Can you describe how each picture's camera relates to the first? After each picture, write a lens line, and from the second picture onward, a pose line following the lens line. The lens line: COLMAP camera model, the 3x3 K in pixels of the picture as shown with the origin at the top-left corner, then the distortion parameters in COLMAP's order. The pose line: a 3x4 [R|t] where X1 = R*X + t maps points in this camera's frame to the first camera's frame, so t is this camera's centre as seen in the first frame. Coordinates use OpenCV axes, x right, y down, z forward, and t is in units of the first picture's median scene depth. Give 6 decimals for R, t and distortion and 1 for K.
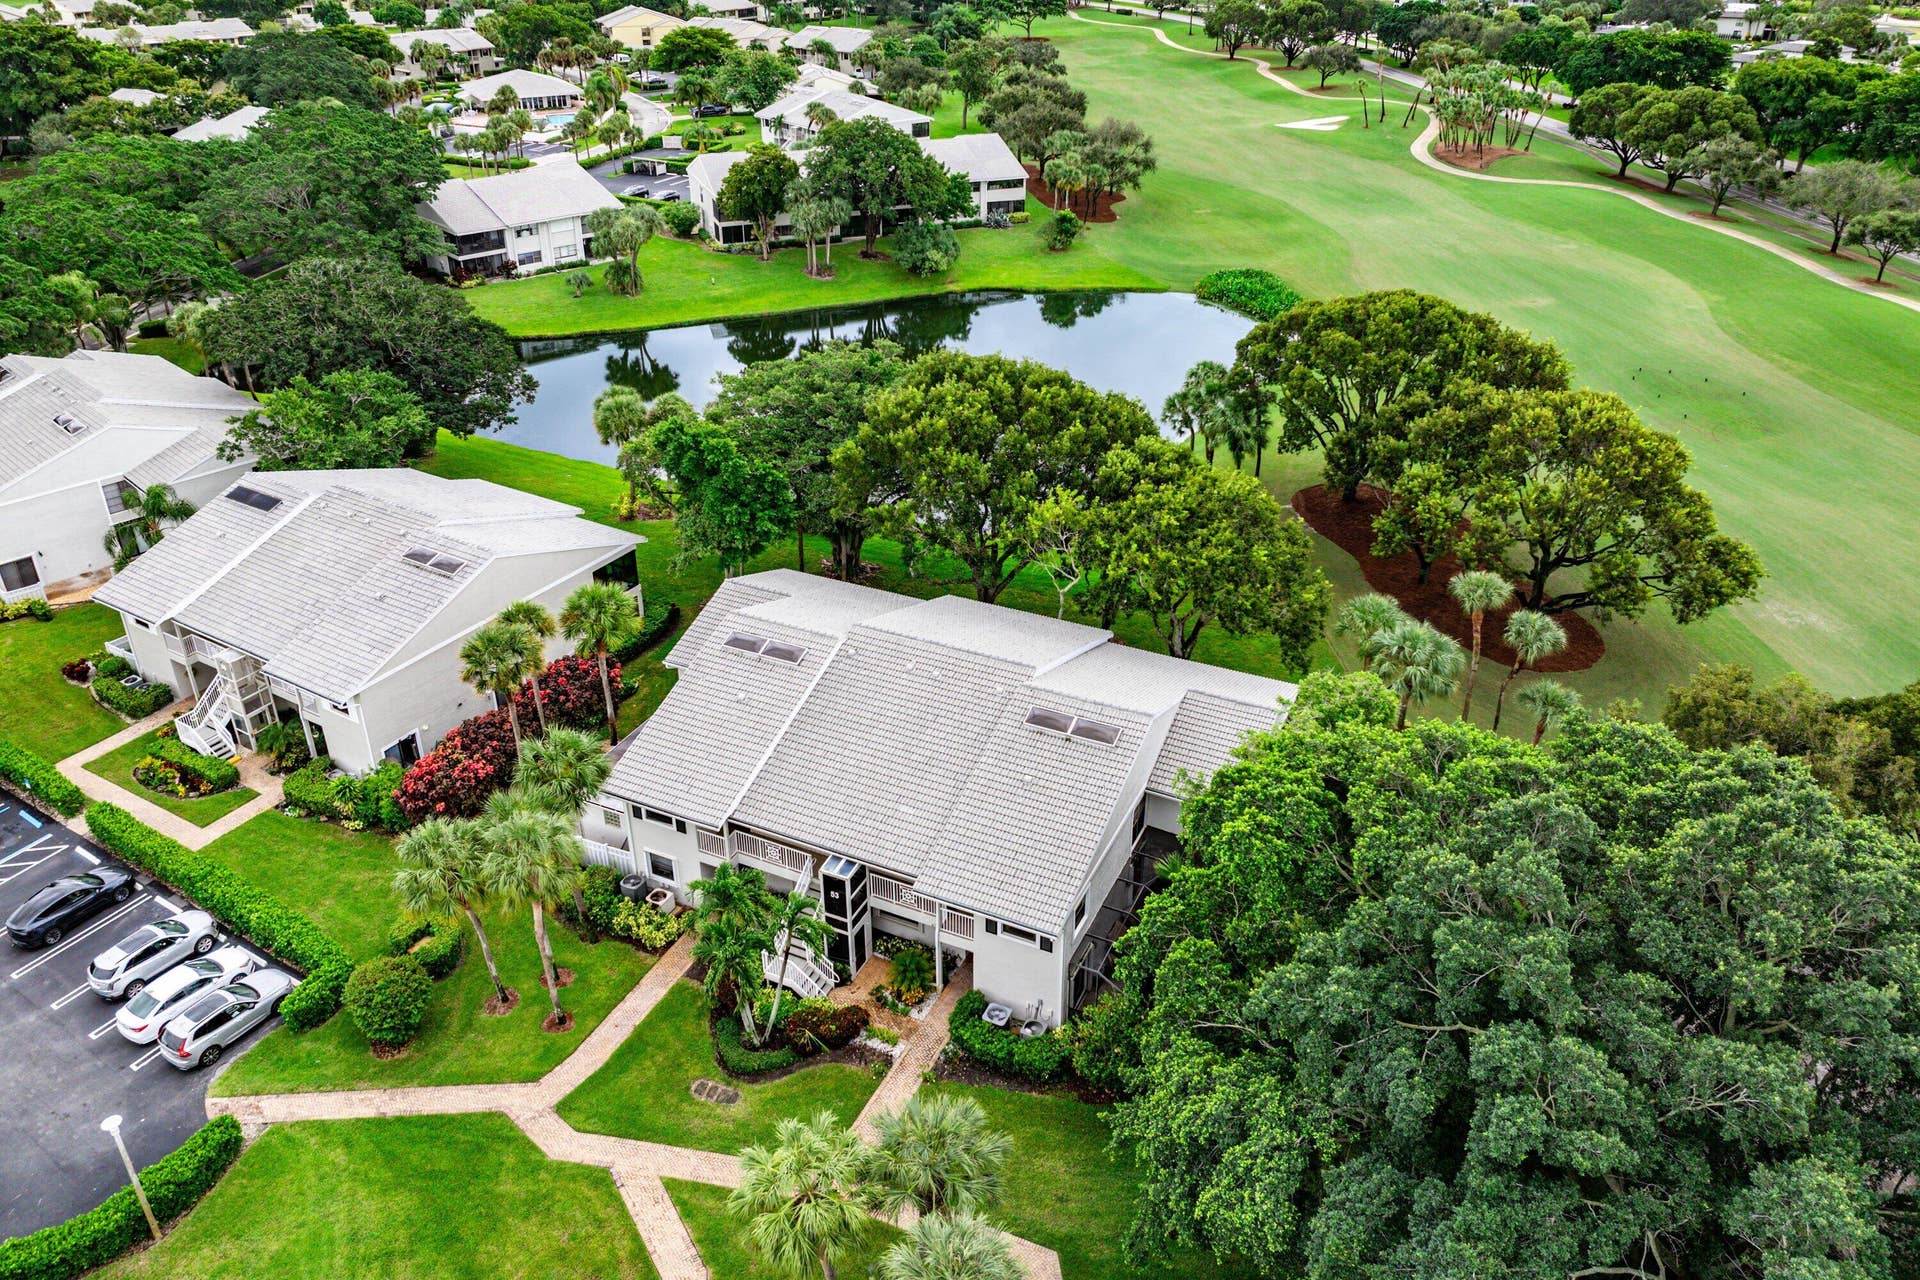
lens RADIAL K [[1358.7, 0, 970.8], [0, 1358.7, 600.6], [0, 0, 1]] dist [-0.032988, 0.022457]
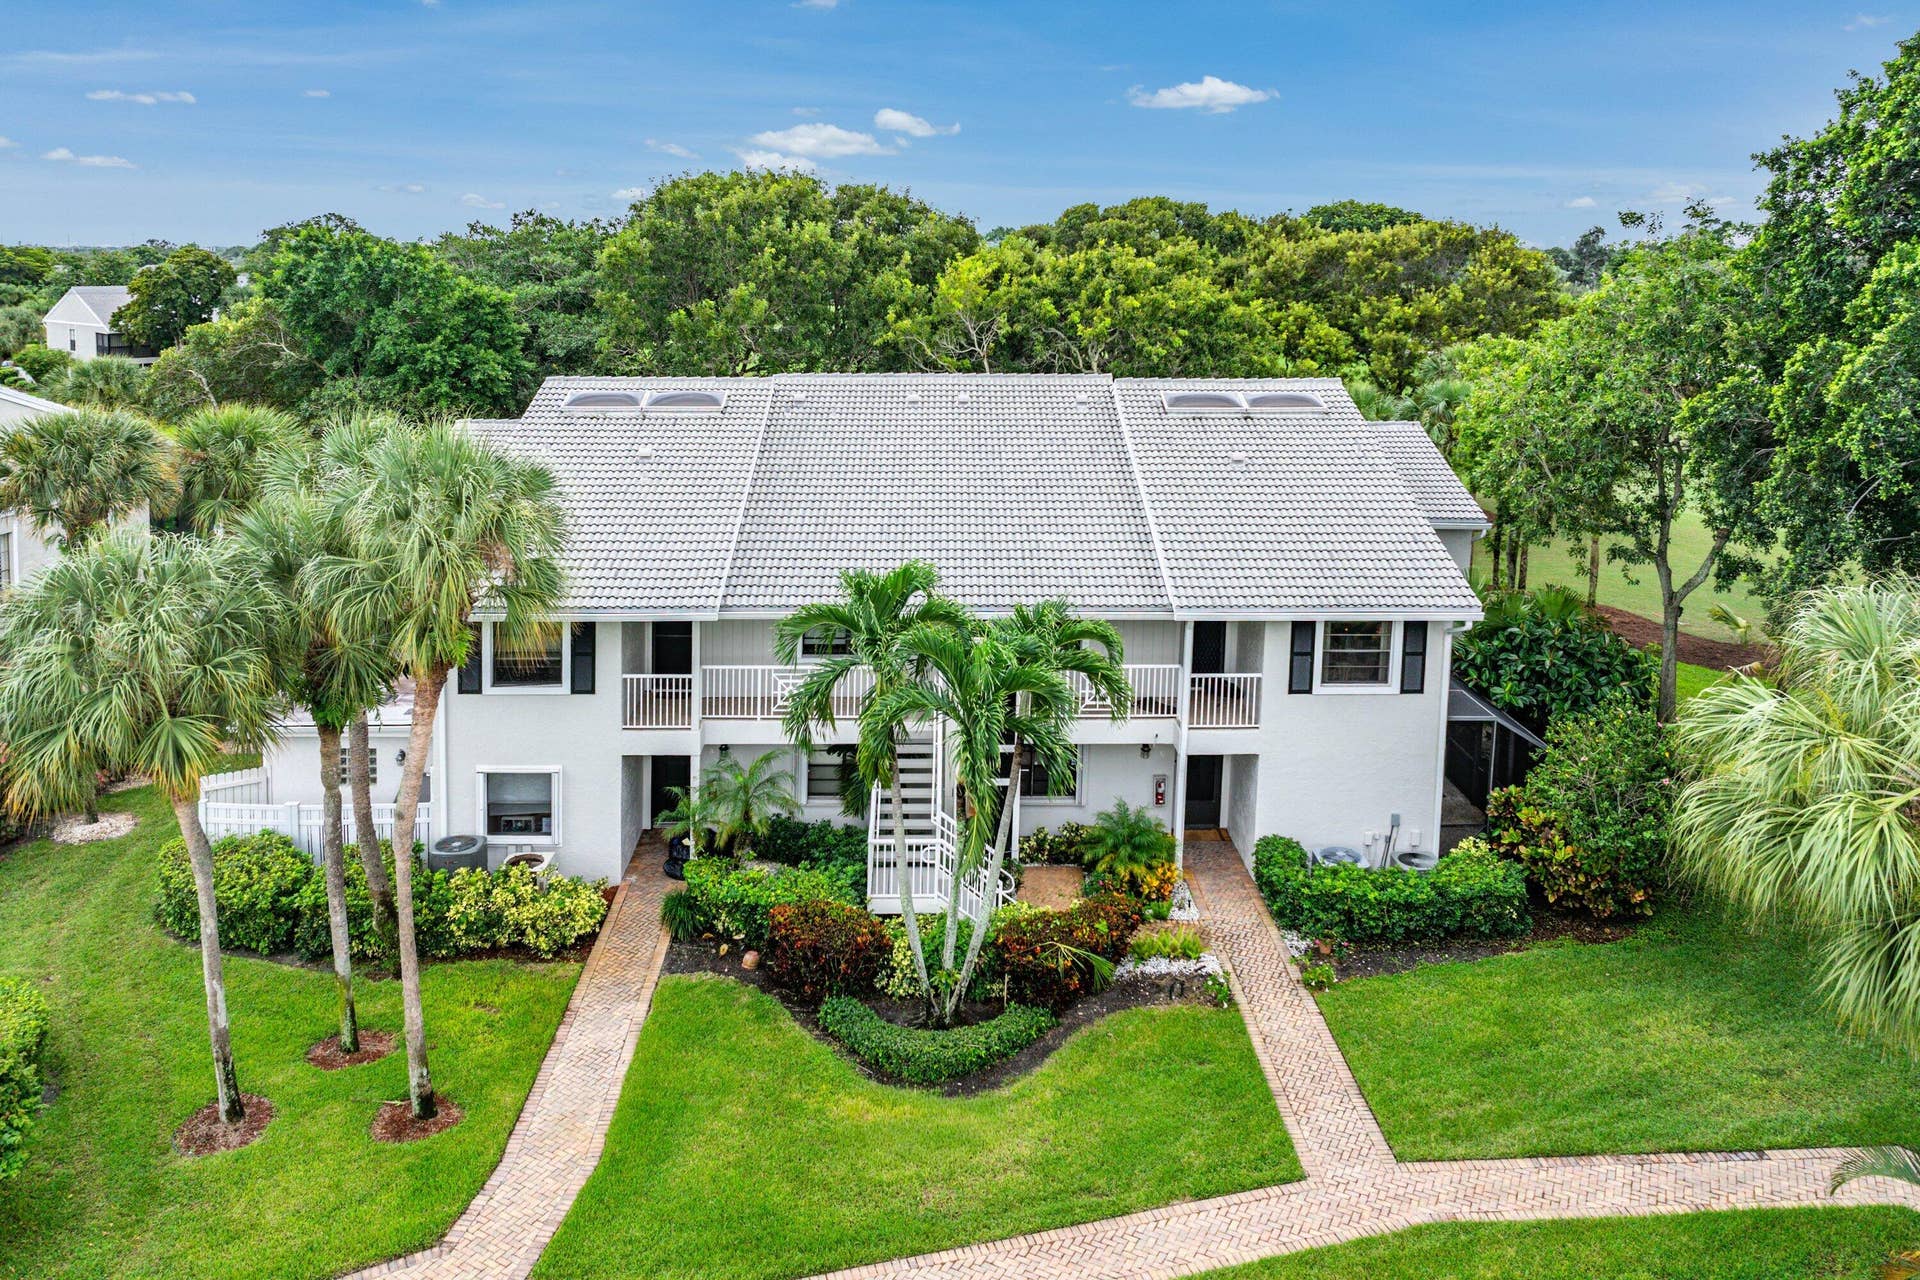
lens RADIAL K [[1423.7, 0, 922.1], [0, 1423.7, 443.0], [0, 0, 1]] dist [-0.023334, -0.000032]
pose [[0.903480, -0.023427, 0.427989, -0.255872], [0.178036, 0.928808, -0.324991, 0.223935], [-0.389906, 0.369820, 0.843330, 0.401663]]
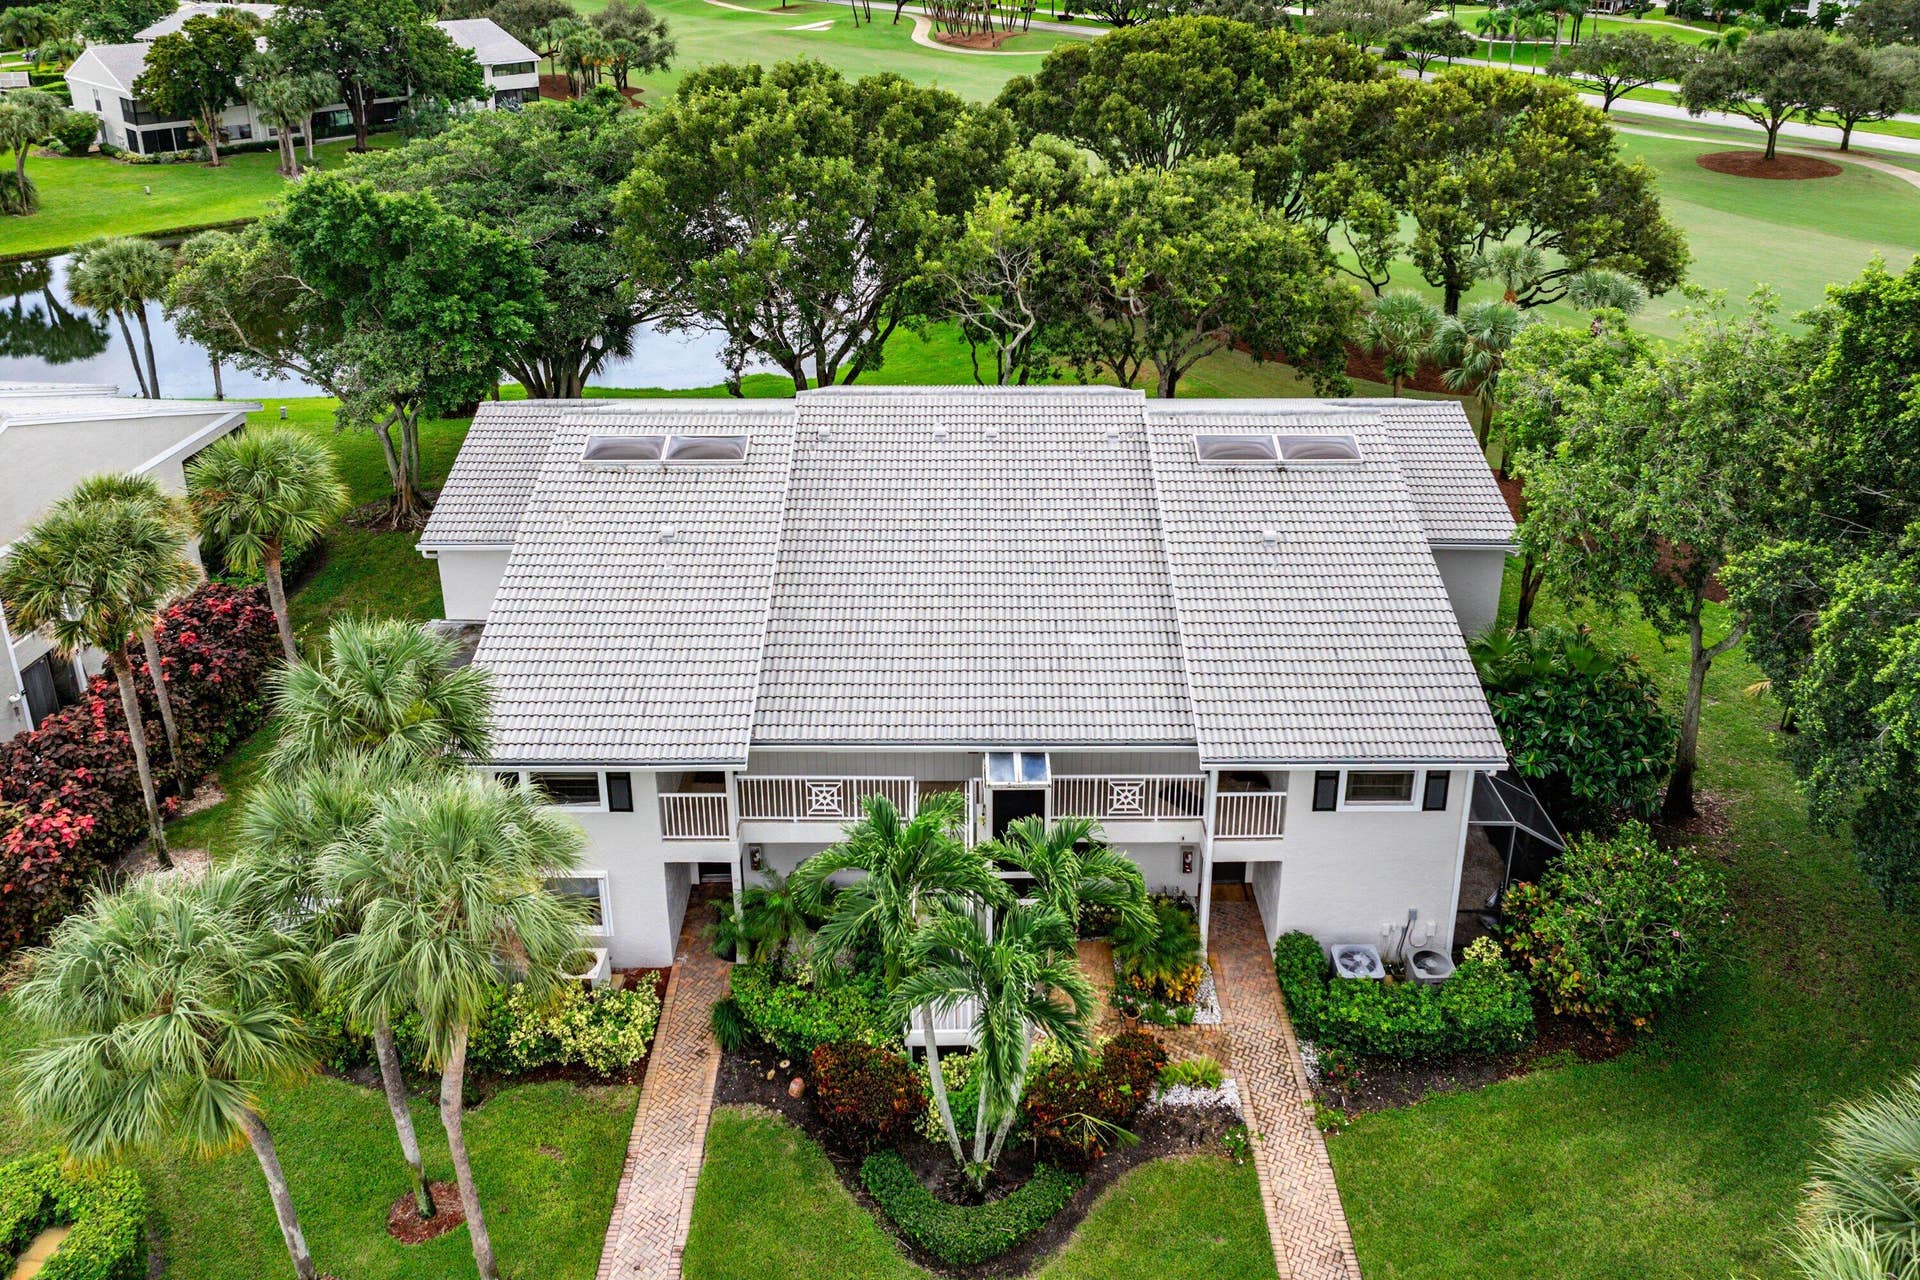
lens RADIAL K [[1400.7, 0, 969.8], [0, 1400.7, 377.6], [0, 0, 1]] dist [-0.027257, 0.007144]
pose [[0.903248, -0.138024, 0.406316, -0.226904], [0.202688, 0.971806, -0.120460, 0.084735], [-0.378234, 0.191161, 0.905757, 0.375966]]
